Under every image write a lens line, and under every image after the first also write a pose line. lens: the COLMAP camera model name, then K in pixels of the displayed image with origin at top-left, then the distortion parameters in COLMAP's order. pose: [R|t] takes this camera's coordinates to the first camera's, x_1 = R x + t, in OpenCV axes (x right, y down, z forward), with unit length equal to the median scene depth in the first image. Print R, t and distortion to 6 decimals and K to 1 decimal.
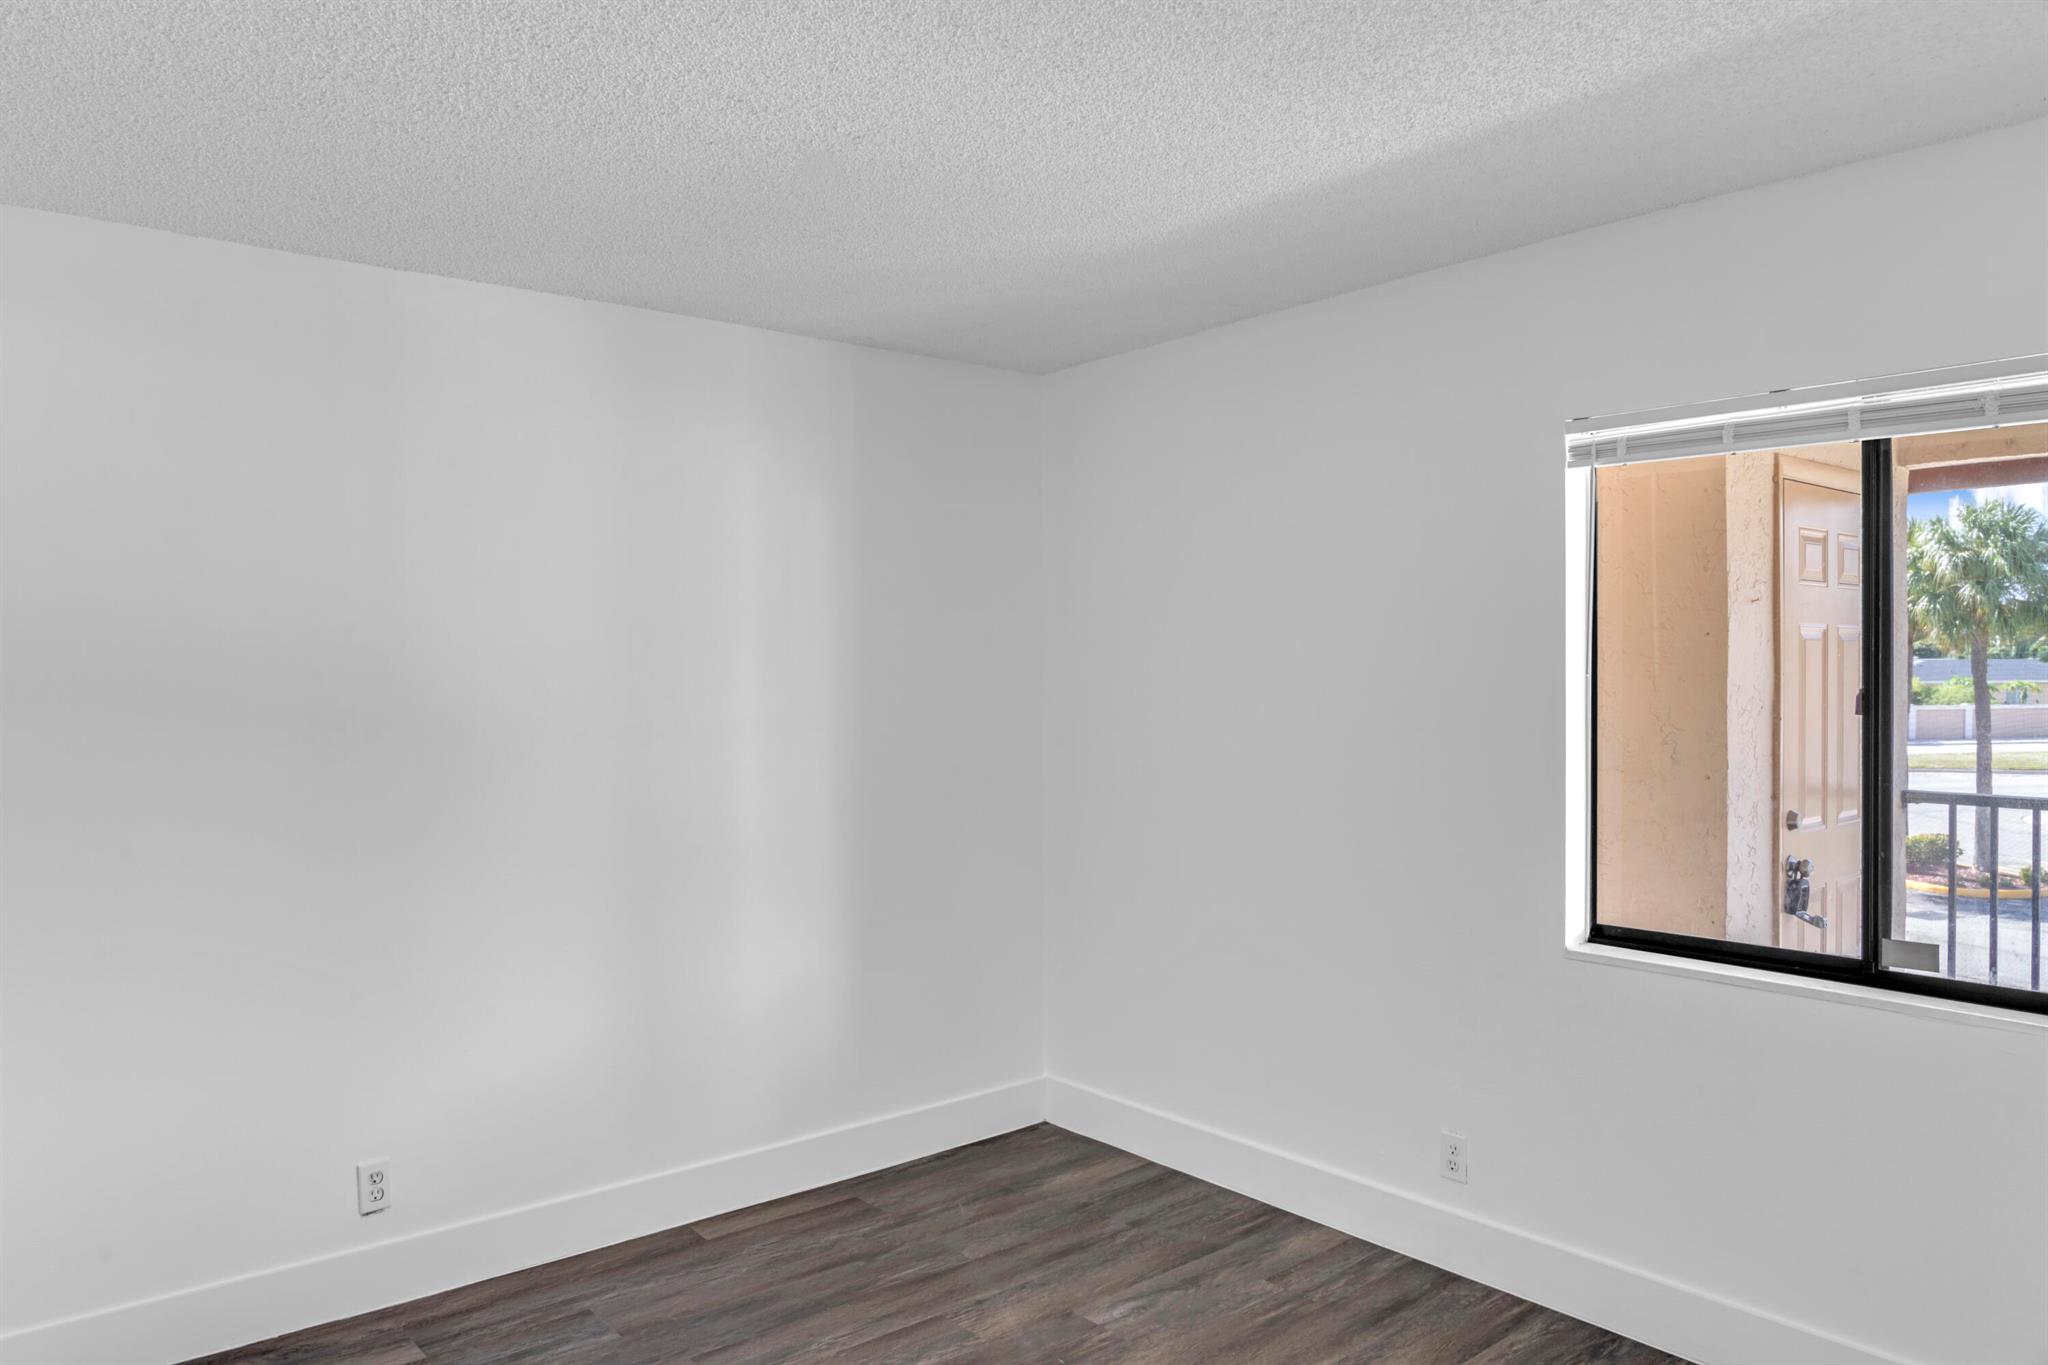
lens RADIAL K [[1382.5, 0, 1024.0], [0, 1382.5, 678.5], [0, 0, 1]] dist [-0.021786, 0.012122]
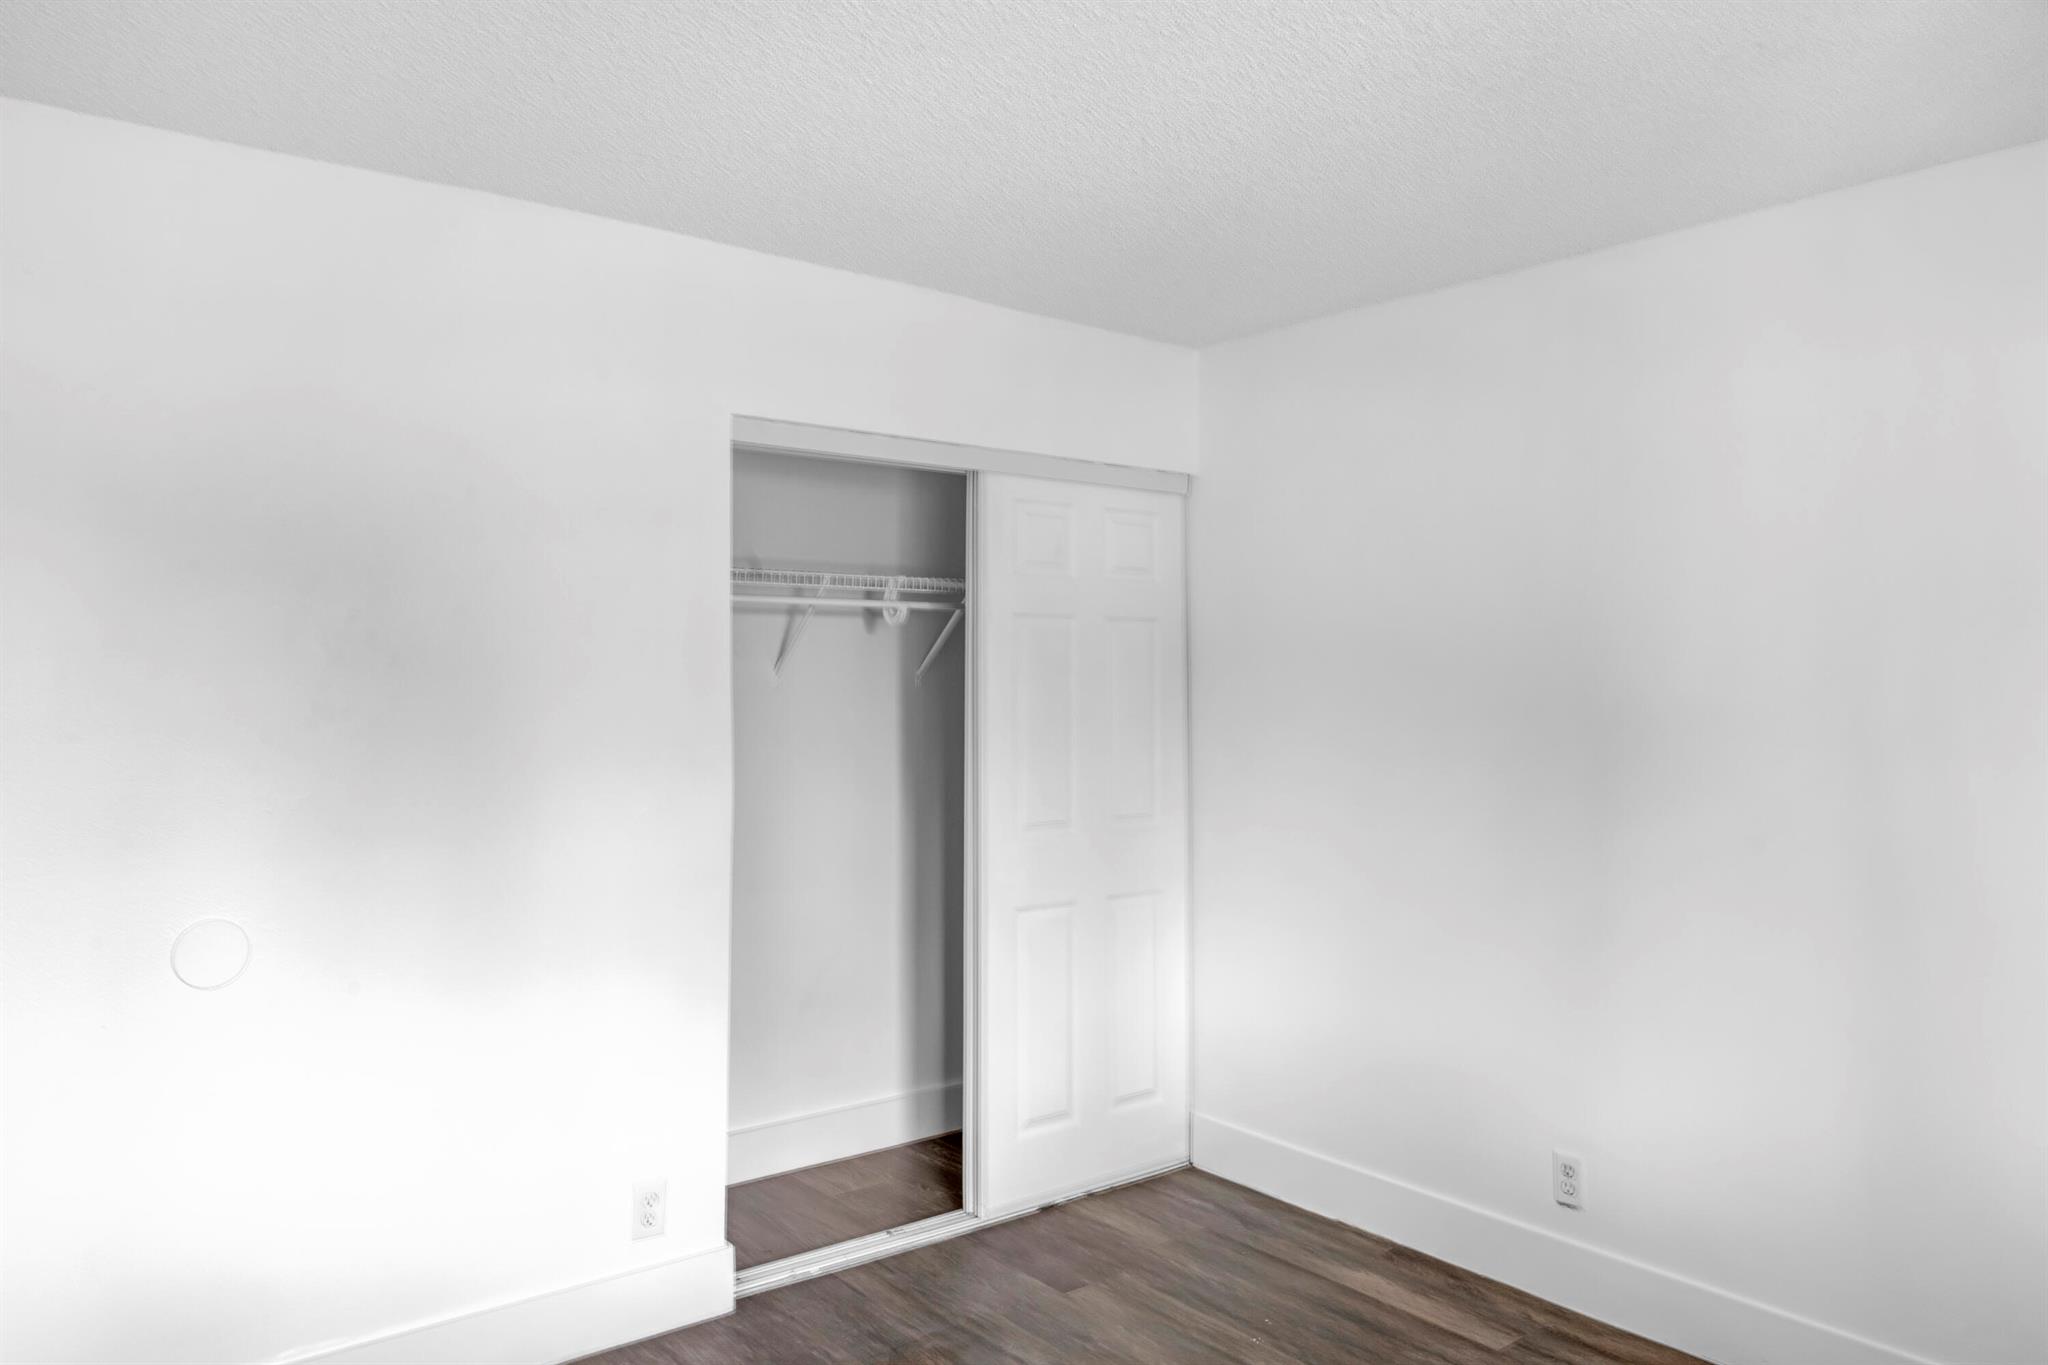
lens RADIAL K [[1382.5, 0, 1023.6], [0, 1382.5, 683.2], [0, 0, 1]] dist [-0.021786, 0.012122]
pose [[-0.035000, 0.000651, -0.999387, 0.514692], [-0.004577, 0.999989, 0.000812, 0.020755], [0.999377, 0.004603, -0.034997, 0.653289]]
